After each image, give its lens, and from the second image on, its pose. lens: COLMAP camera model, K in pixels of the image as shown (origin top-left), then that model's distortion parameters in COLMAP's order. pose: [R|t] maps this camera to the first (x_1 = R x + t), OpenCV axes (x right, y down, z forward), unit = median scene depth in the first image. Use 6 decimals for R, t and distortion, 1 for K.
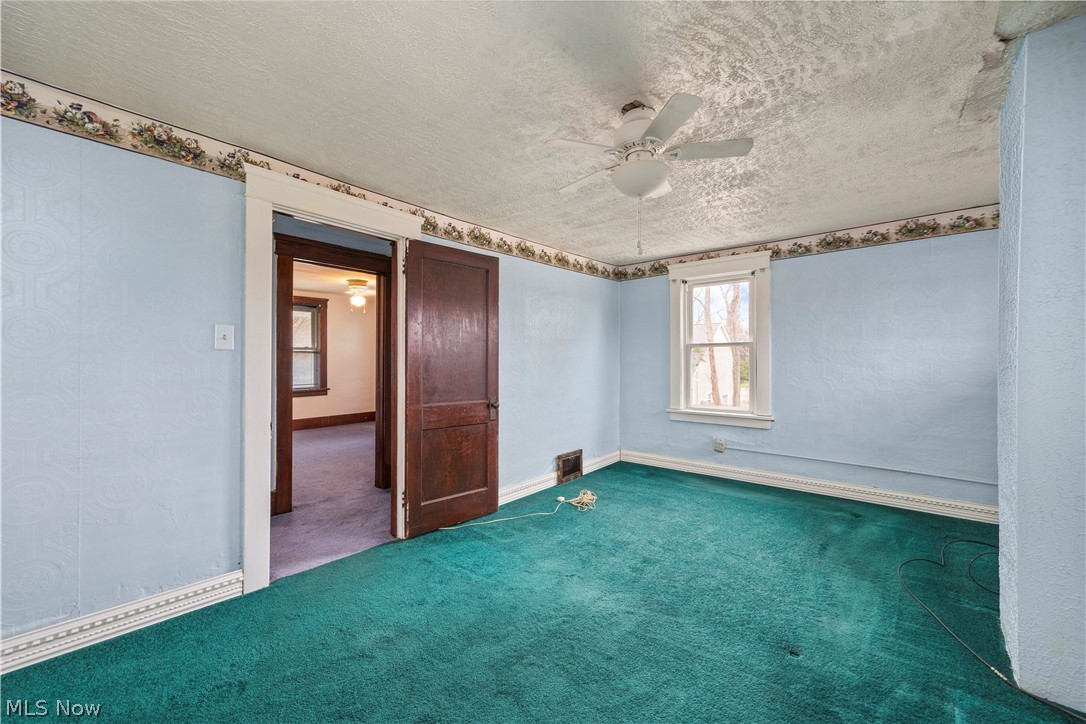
lens RADIAL K [[432.9, 0, 537.3], [0, 432.9, 362.9], [0, 0, 1]] dist [0.002110, 0.001610]
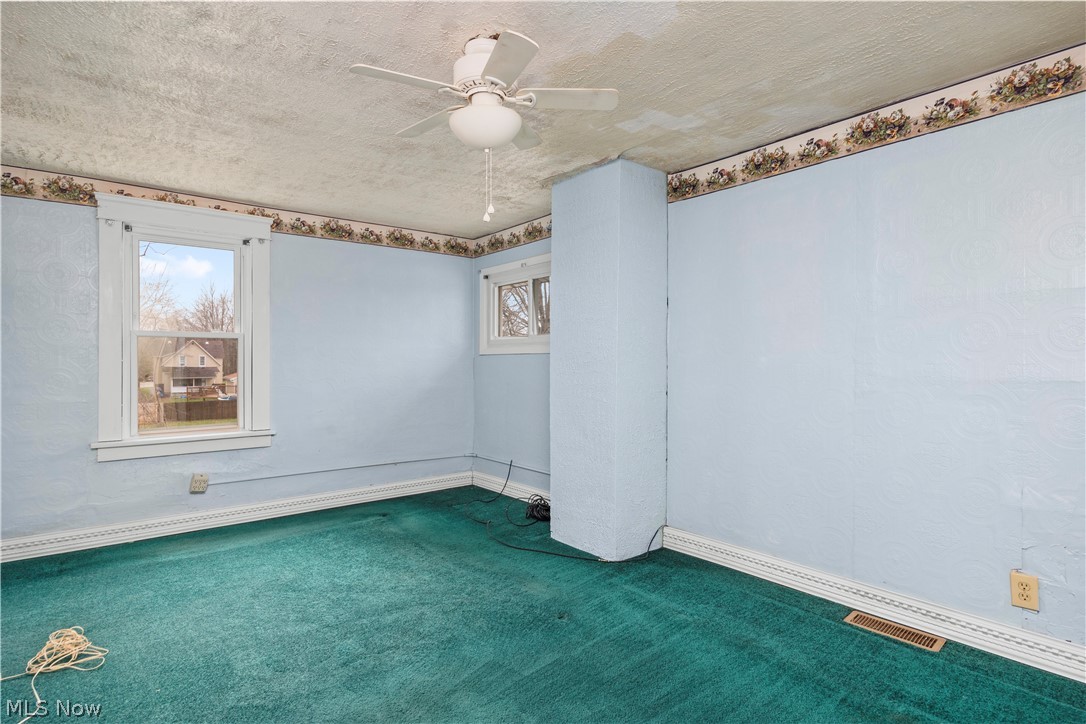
lens RADIAL K [[542.7, 0, 541.0], [0, 542.7, 358.1], [0, 0, 1]] dist [-0.008194, 0.000004]
pose [[0.174922, 0.006218, 0.984563, -0.357852], [0.005969, 0.999955, -0.007376, 0.004800], [-0.984564, 0.007167, 0.174877, 0.361716]]
